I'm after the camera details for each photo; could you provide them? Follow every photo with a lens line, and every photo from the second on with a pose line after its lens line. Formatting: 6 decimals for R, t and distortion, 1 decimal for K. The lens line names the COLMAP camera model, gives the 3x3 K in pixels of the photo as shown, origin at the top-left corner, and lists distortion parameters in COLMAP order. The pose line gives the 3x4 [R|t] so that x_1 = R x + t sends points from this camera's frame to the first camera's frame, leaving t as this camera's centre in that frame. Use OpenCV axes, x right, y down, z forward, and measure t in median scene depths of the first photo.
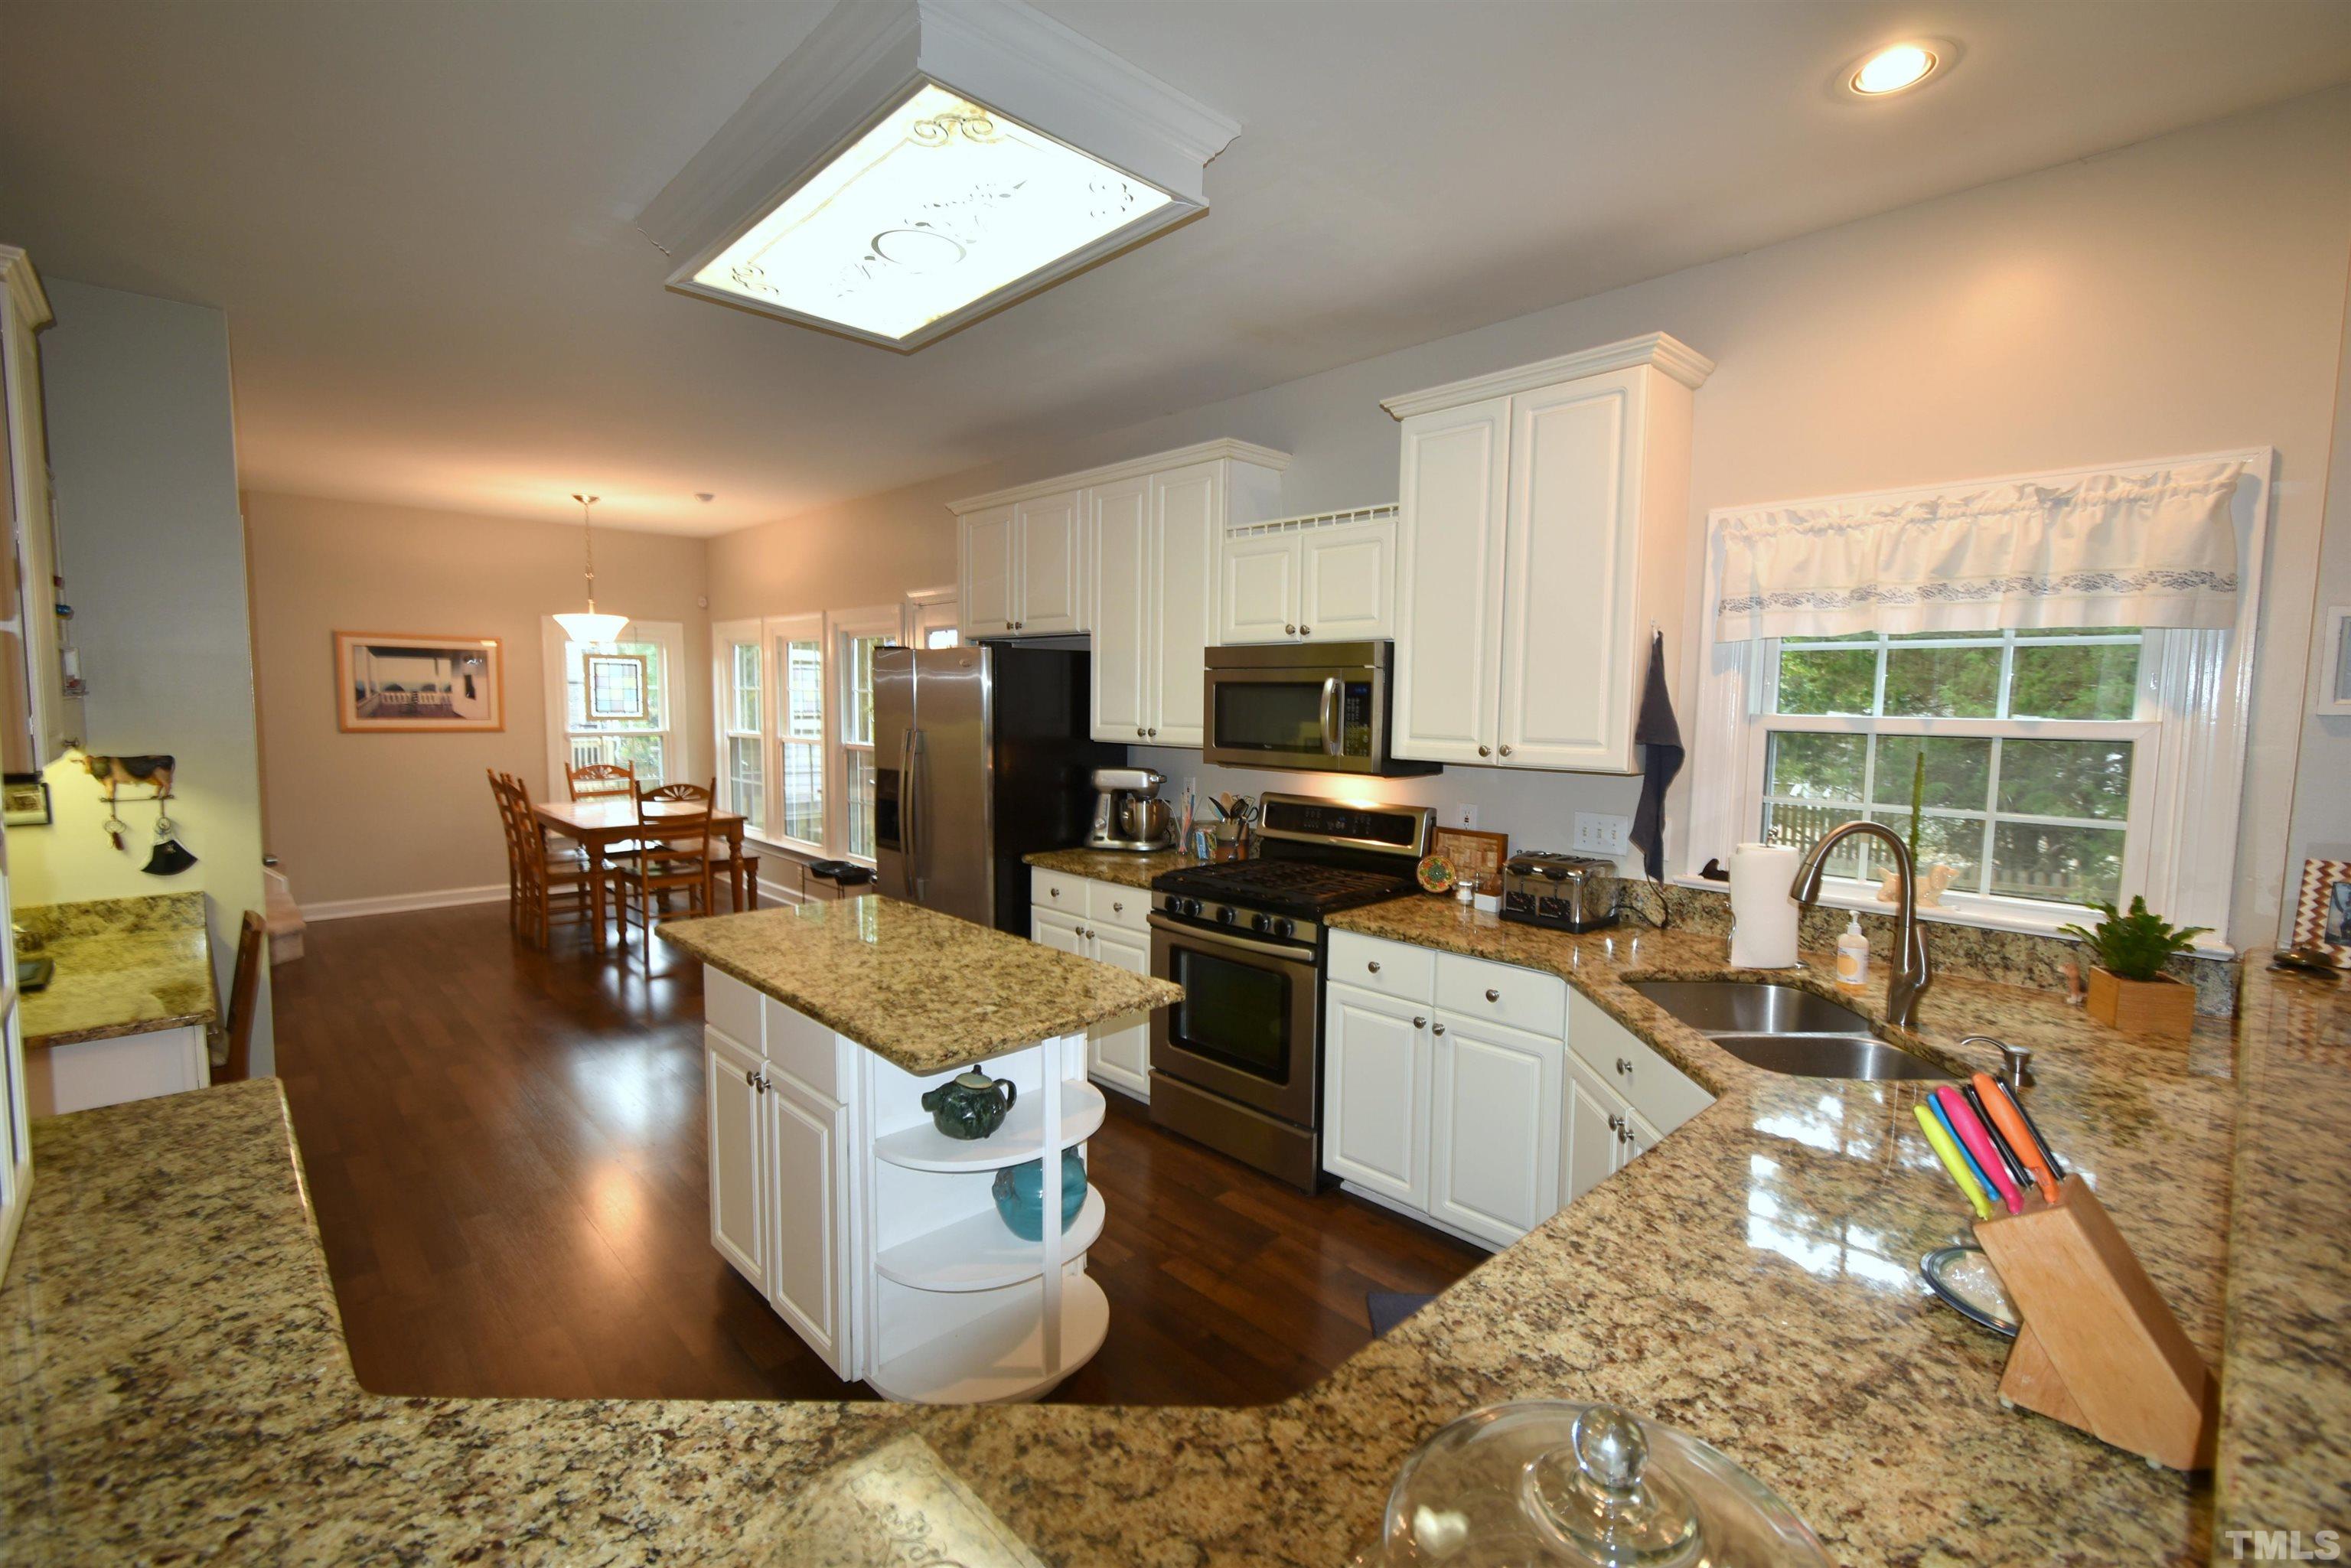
lens RADIAL K [[1031.4, 0, 1189.3], [0, 1031.4, 783.0], [0, 0, 1]] dist [0.010106, -0.004148]
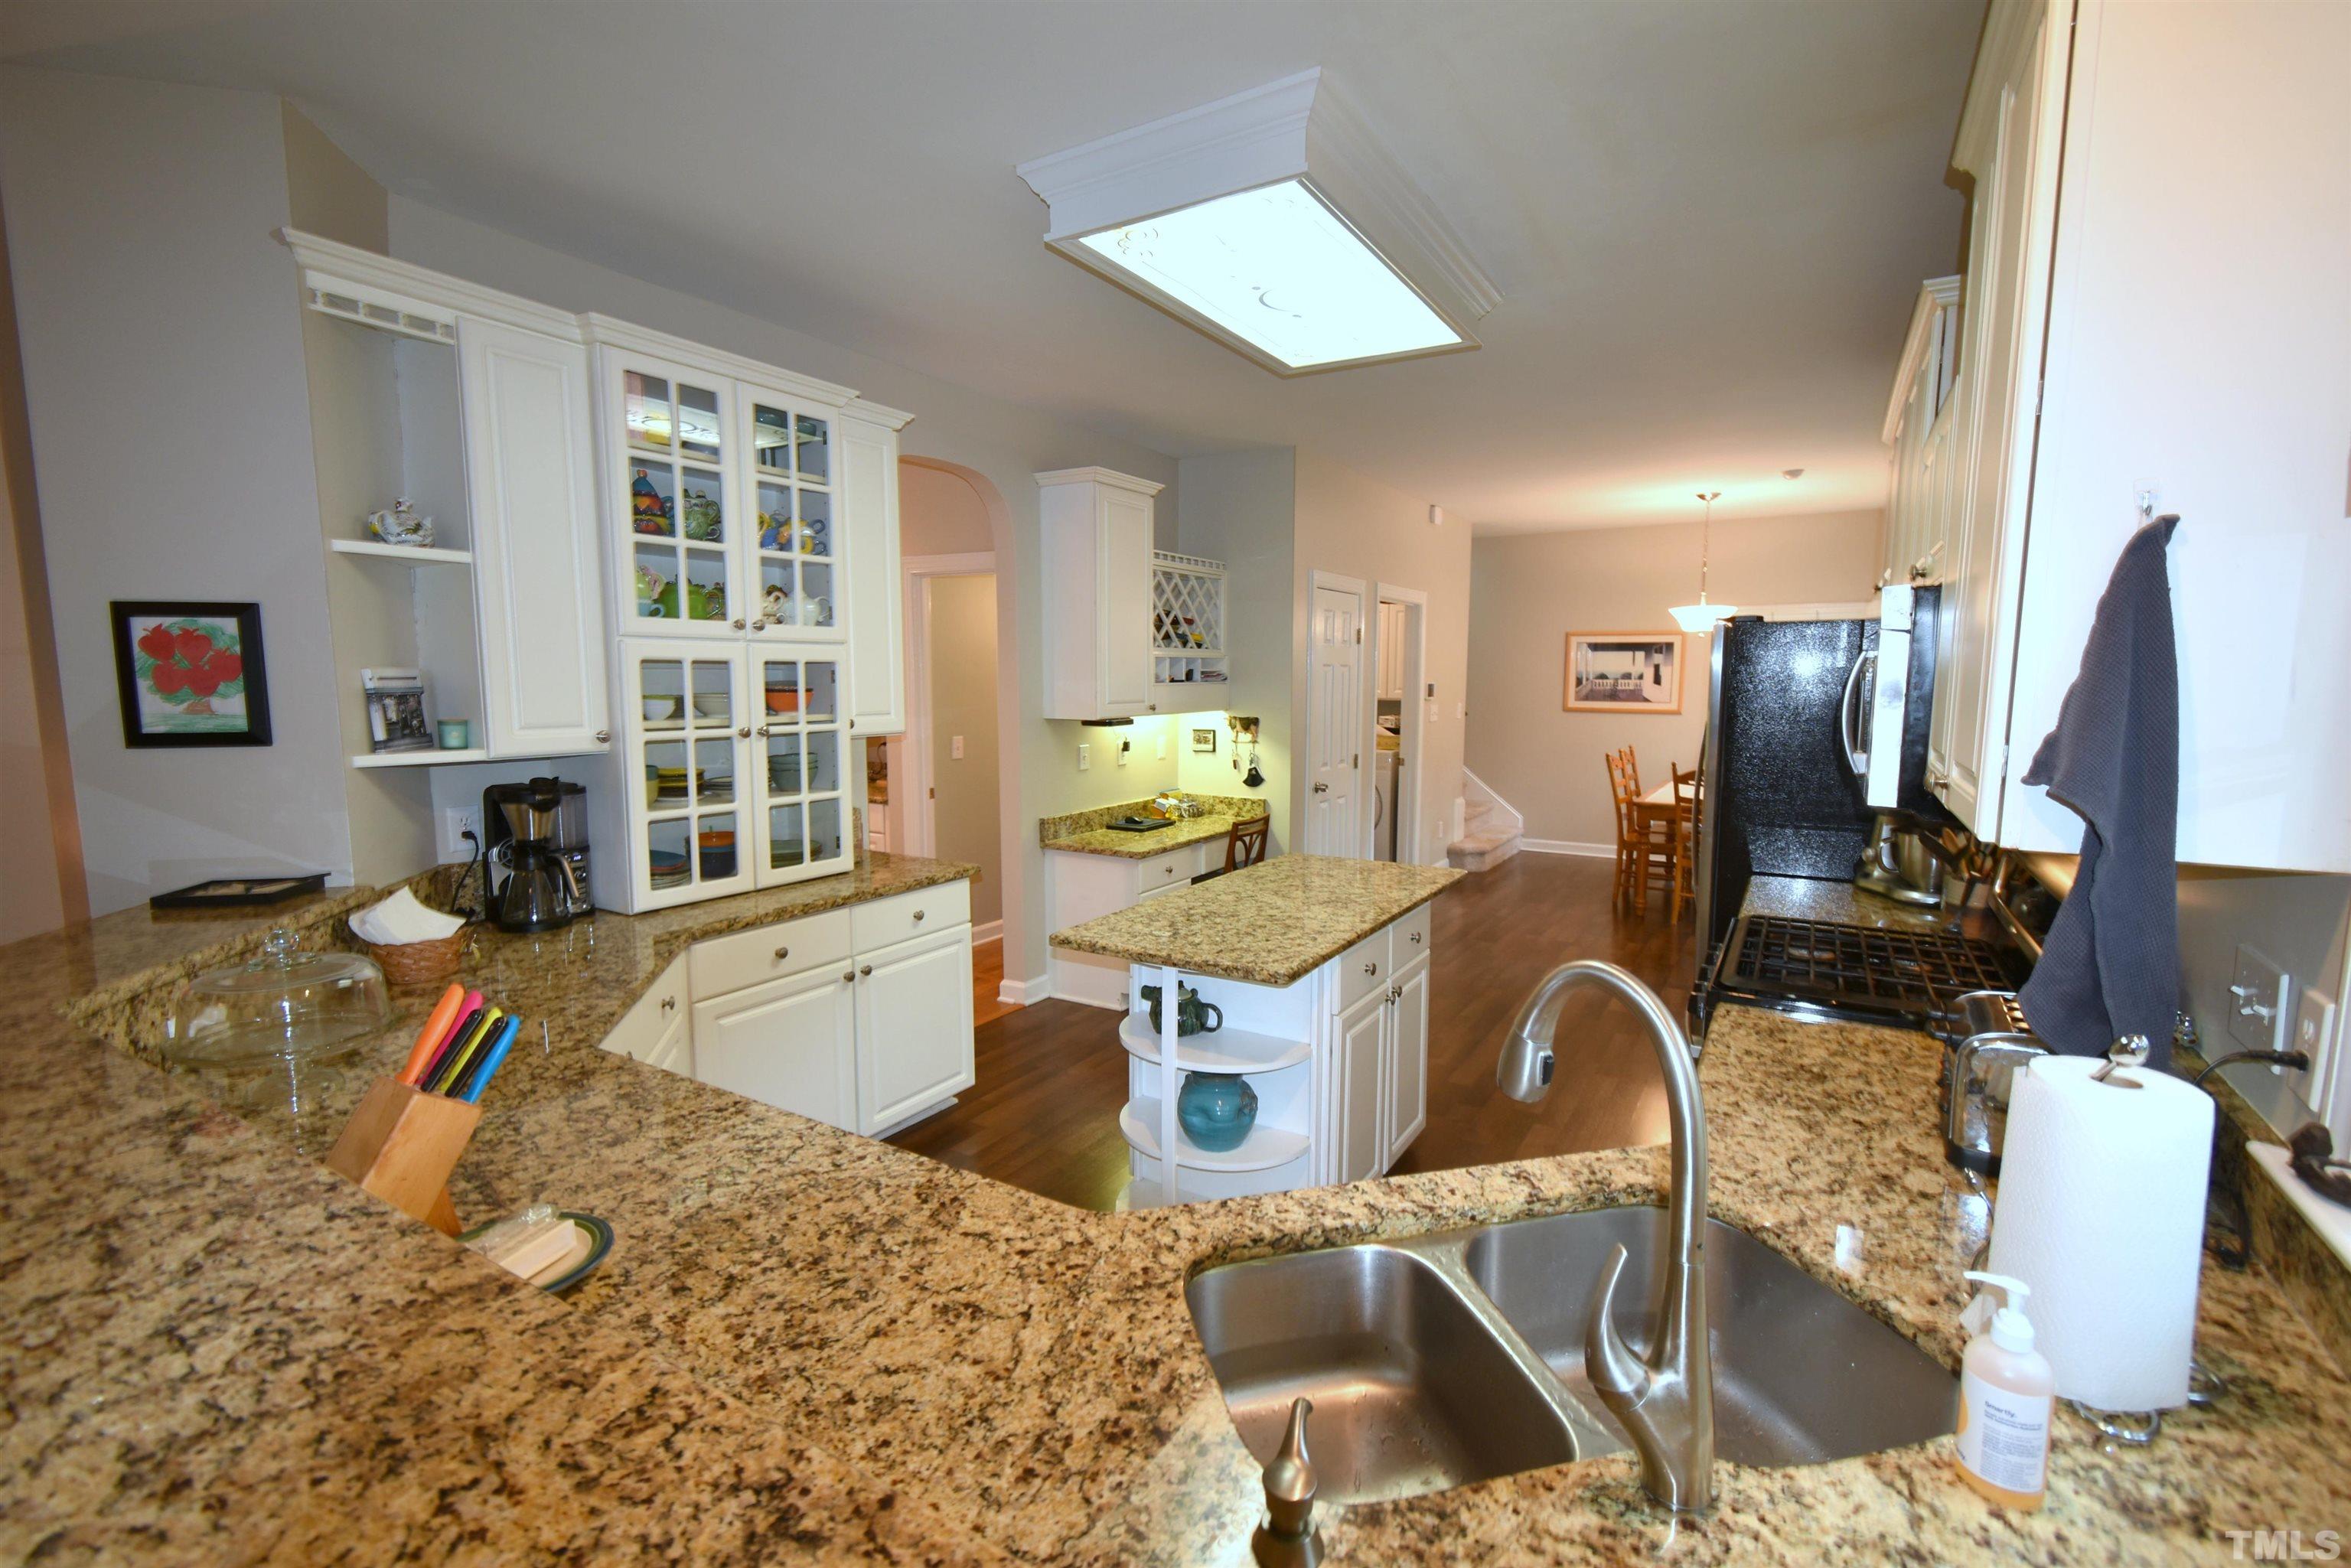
lens RADIAL K [[1031.4, 0, 1189.6], [0, 1031.4, 784.2], [0, 0, 1]] dist [0.010106, -0.004148]
pose [[0.254881, 0.093429, -0.962448, 0.652523], [-0.079987, 0.993947, 0.075304, -0.037177], [0.963658, 0.057790, 0.260812, 0.455935]]
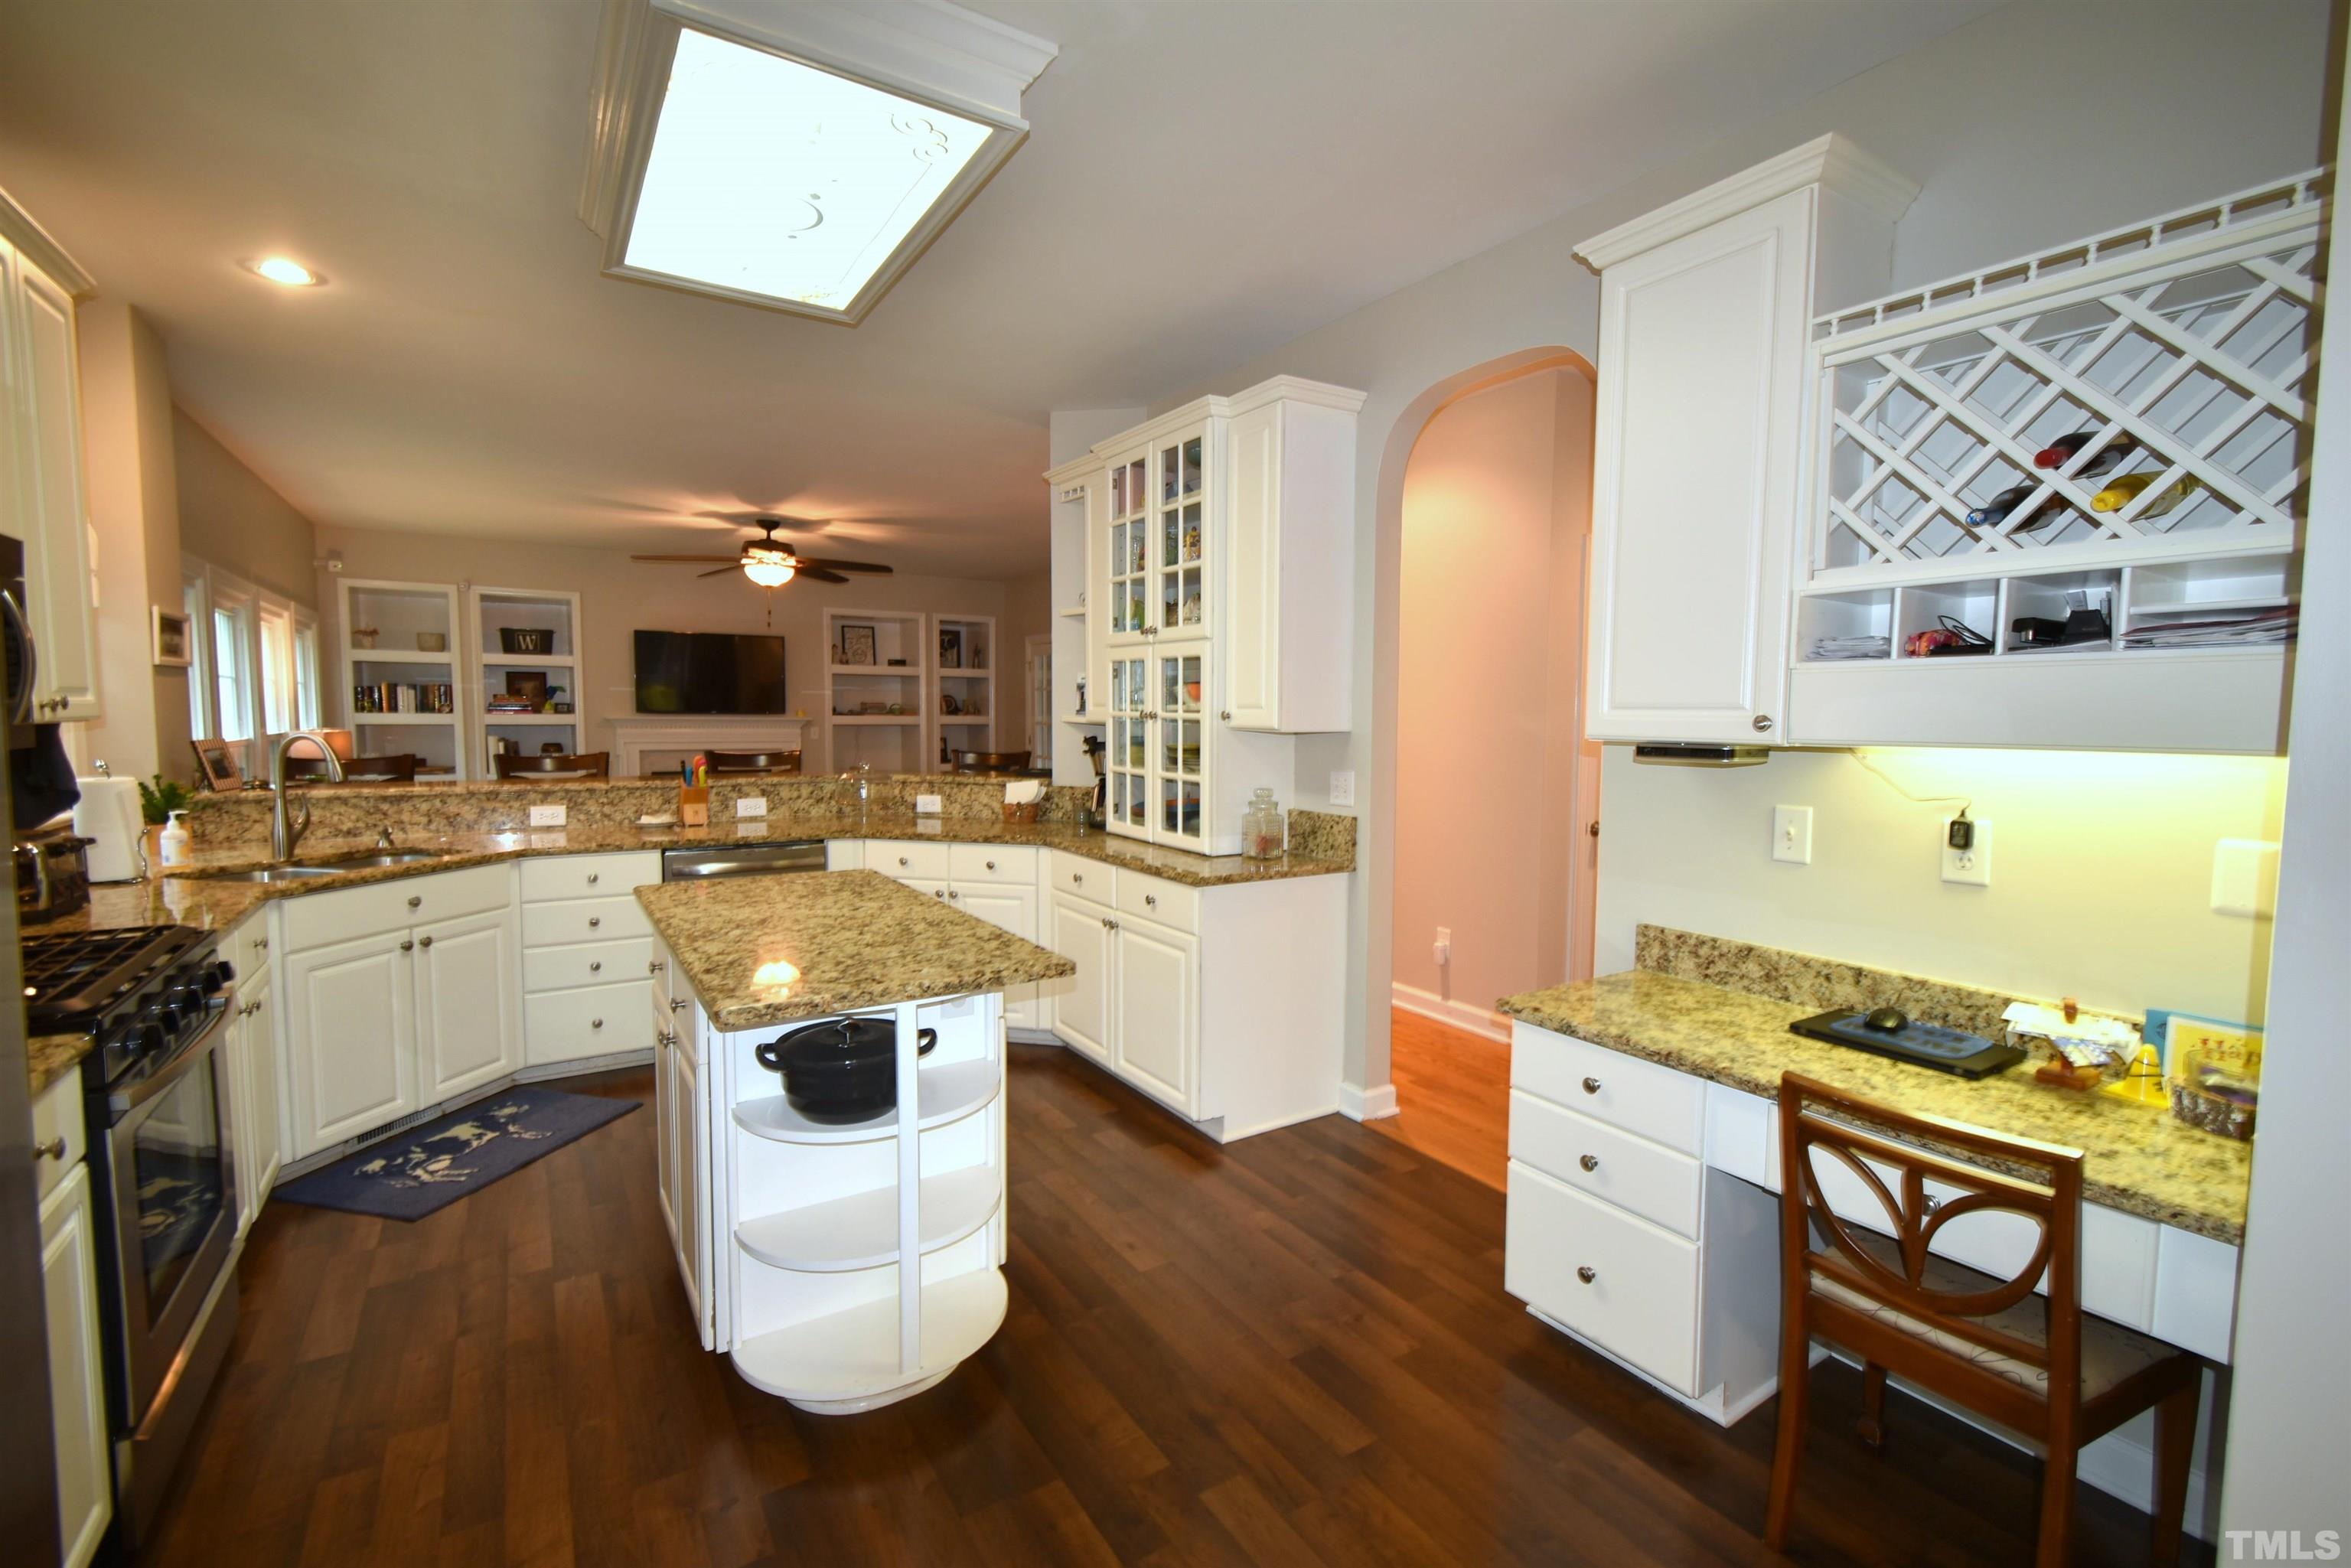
lens RADIAL K [[1031.4, 0, 1188.6], [0, 1031.4, 789.0], [0, 0, 1]] dist [0.010106, -0.004148]
pose [[-0.981084, -0.036146, 0.190178, -0.646008], [-0.005184, 0.986966, 0.160848, -0.090455], [-0.193514, 0.156819, -0.968483, 1.479388]]
